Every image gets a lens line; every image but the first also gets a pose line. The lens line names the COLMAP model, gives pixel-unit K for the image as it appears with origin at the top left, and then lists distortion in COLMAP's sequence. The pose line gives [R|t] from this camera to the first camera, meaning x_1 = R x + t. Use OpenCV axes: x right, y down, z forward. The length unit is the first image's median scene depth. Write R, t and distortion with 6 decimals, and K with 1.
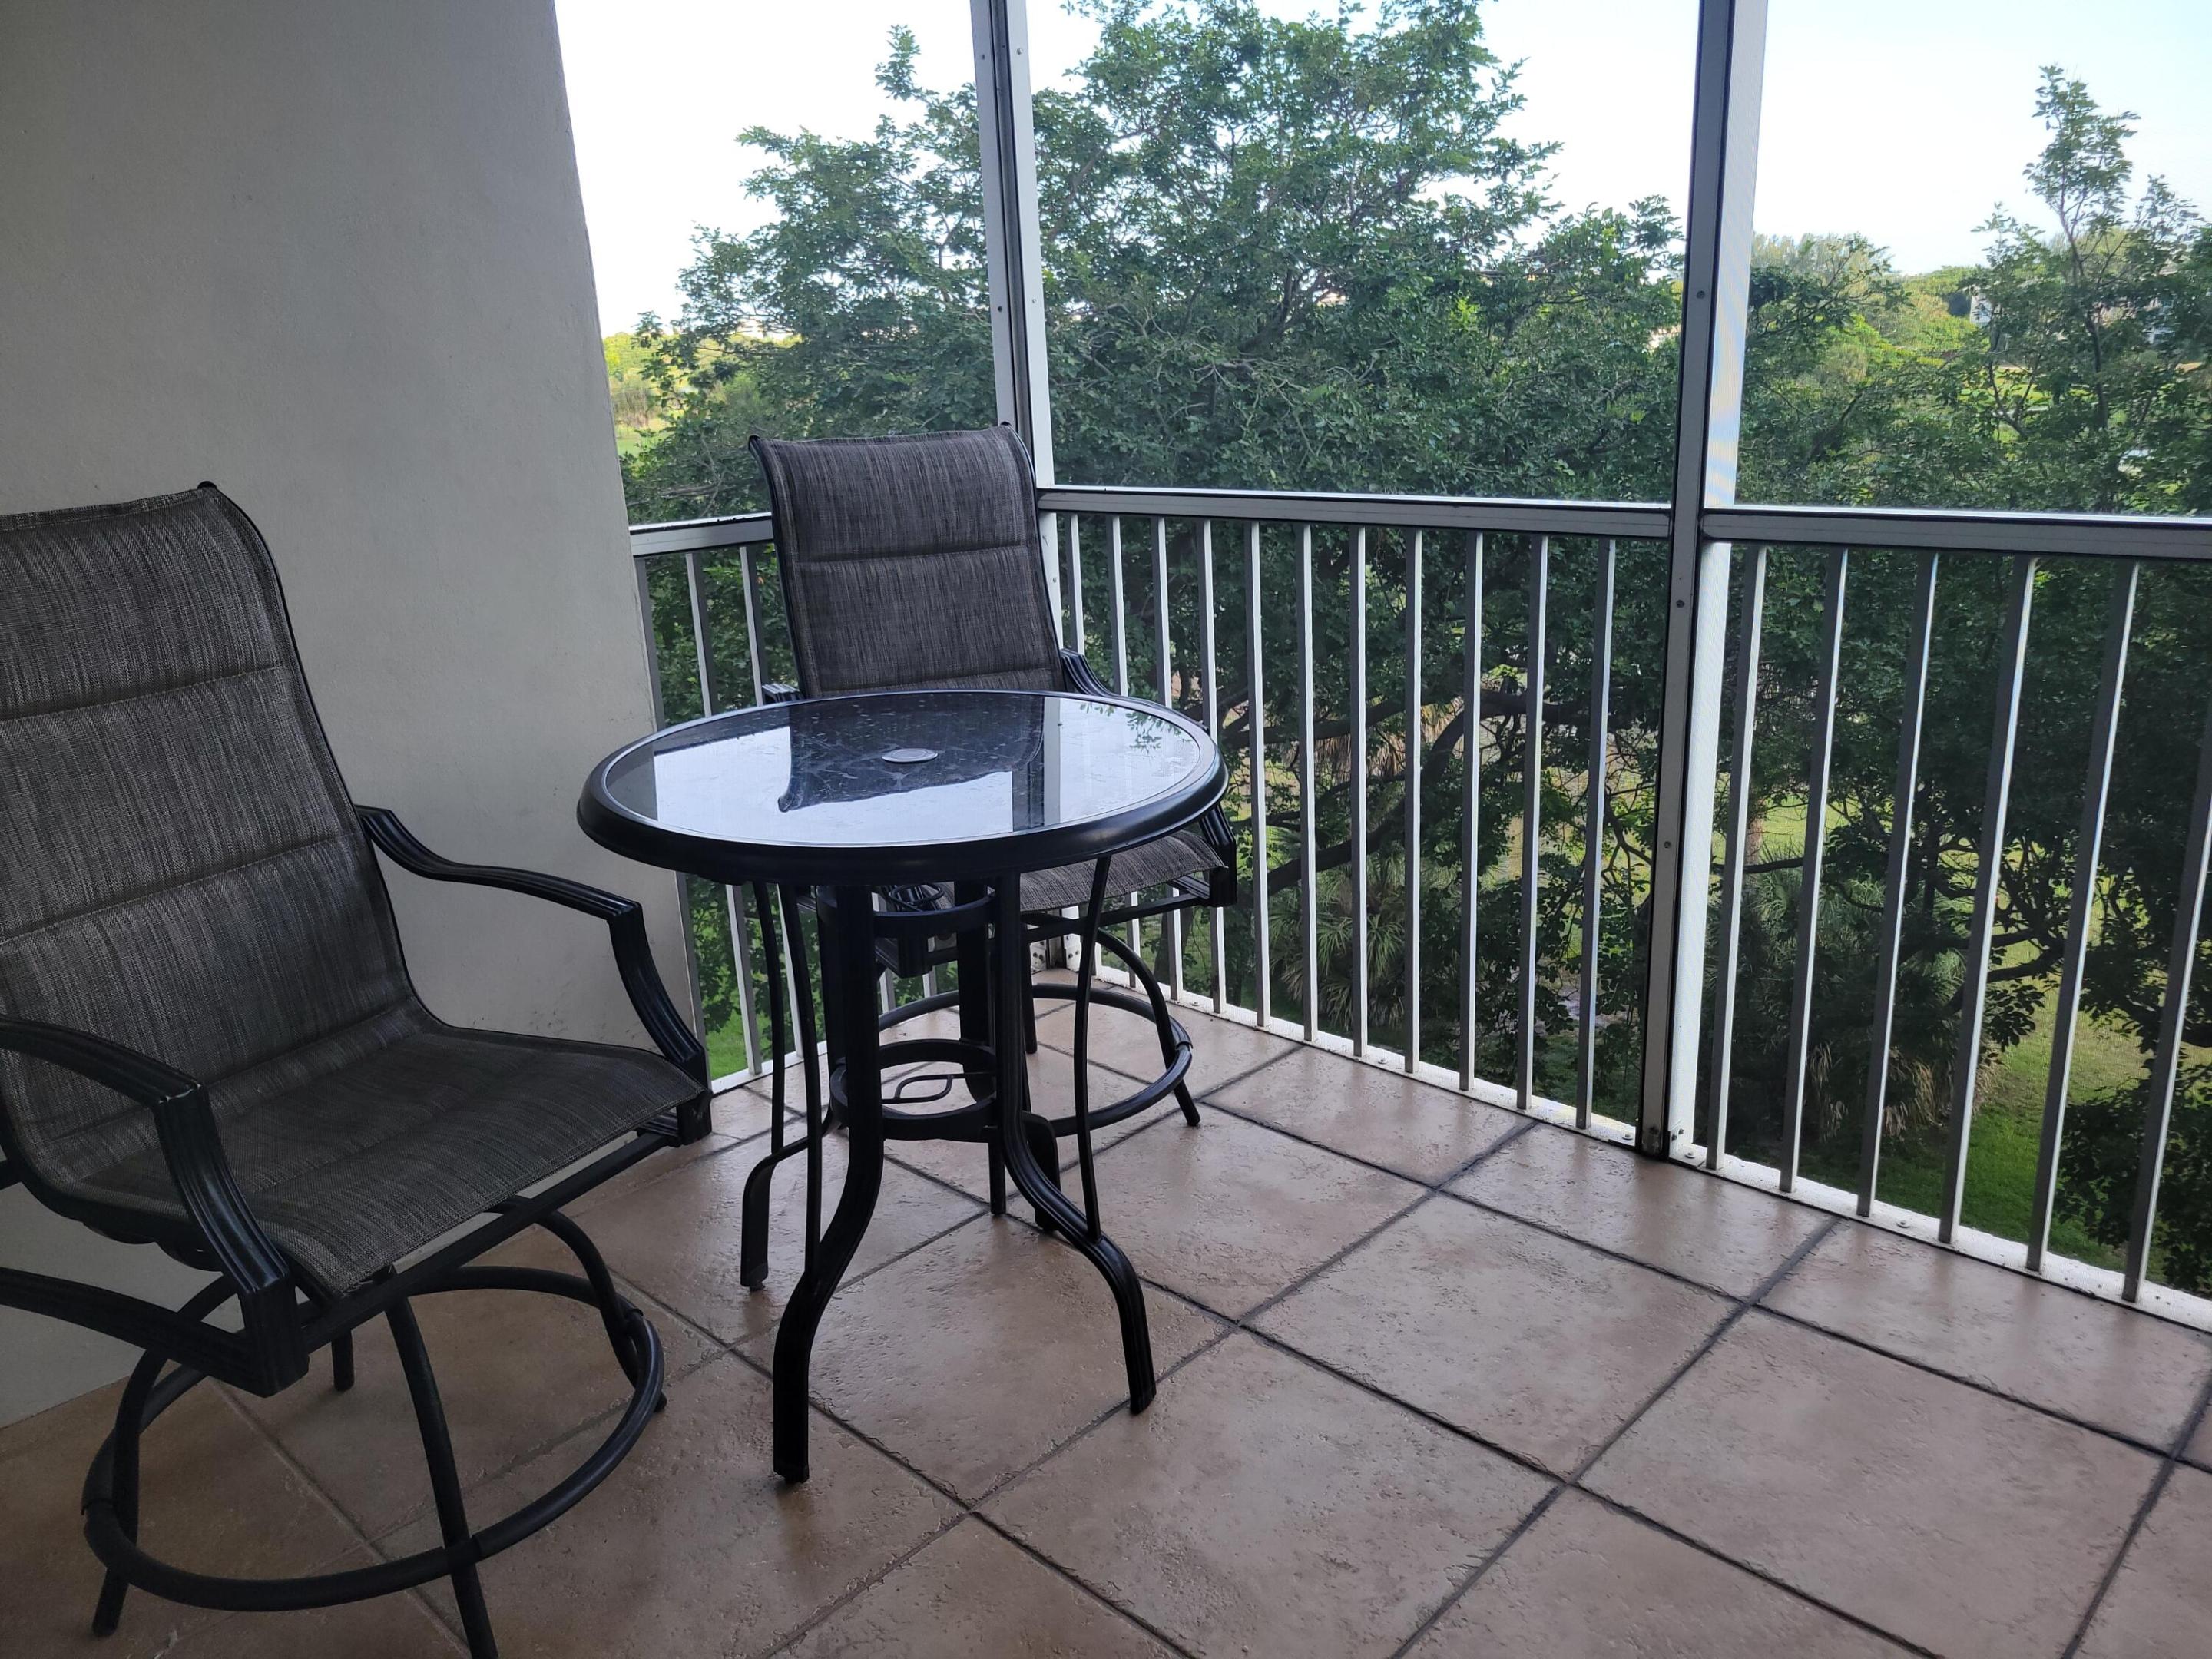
lens RADIAL K [[1652.8, 0, 1101.9], [0, 1652.8, 829.7], [0, 0, 1]] dist [0.040453, -0.040861]
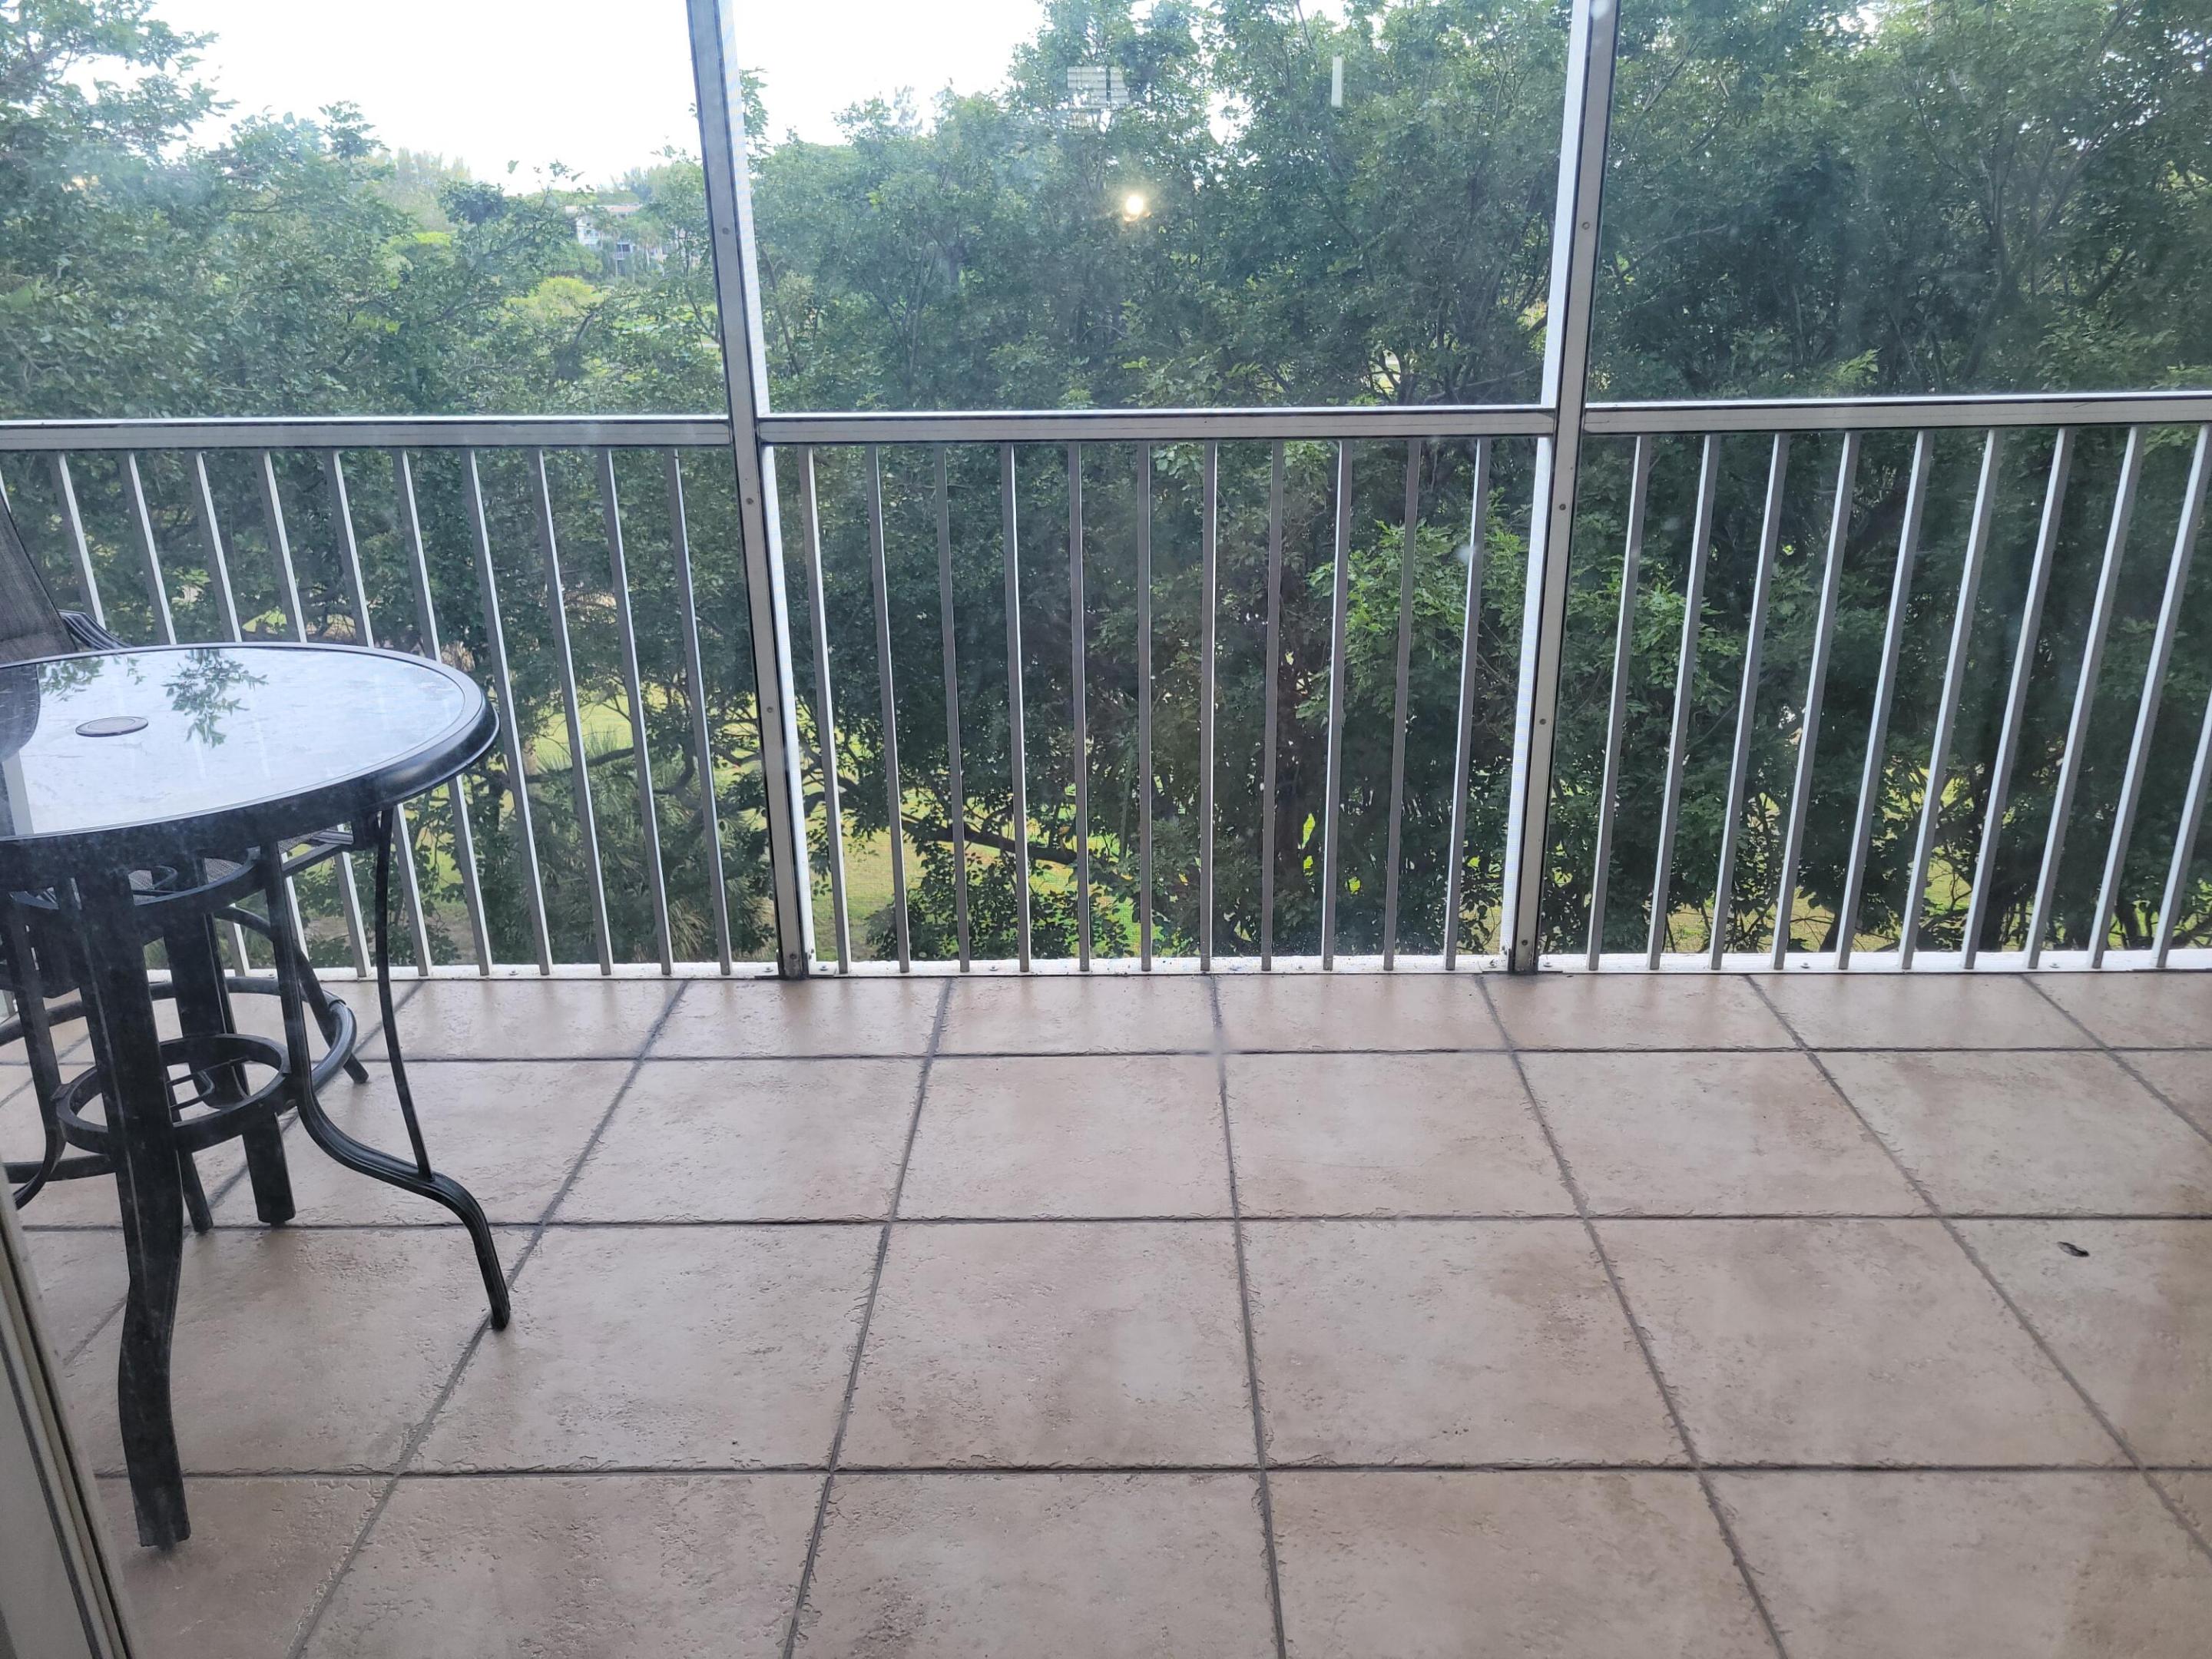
lens RADIAL K [[1652.8, 0, 1120.9], [0, 1652.8, 836.4], [0, 0, 1]] dist [0.040453, -0.040861]
pose [[0.715252, -0.208150, 0.667149, -0.252447], [0.173944, 0.977597, 0.118523, 0.000198], [-0.676874, 0.031273, 0.735434, -0.015529]]
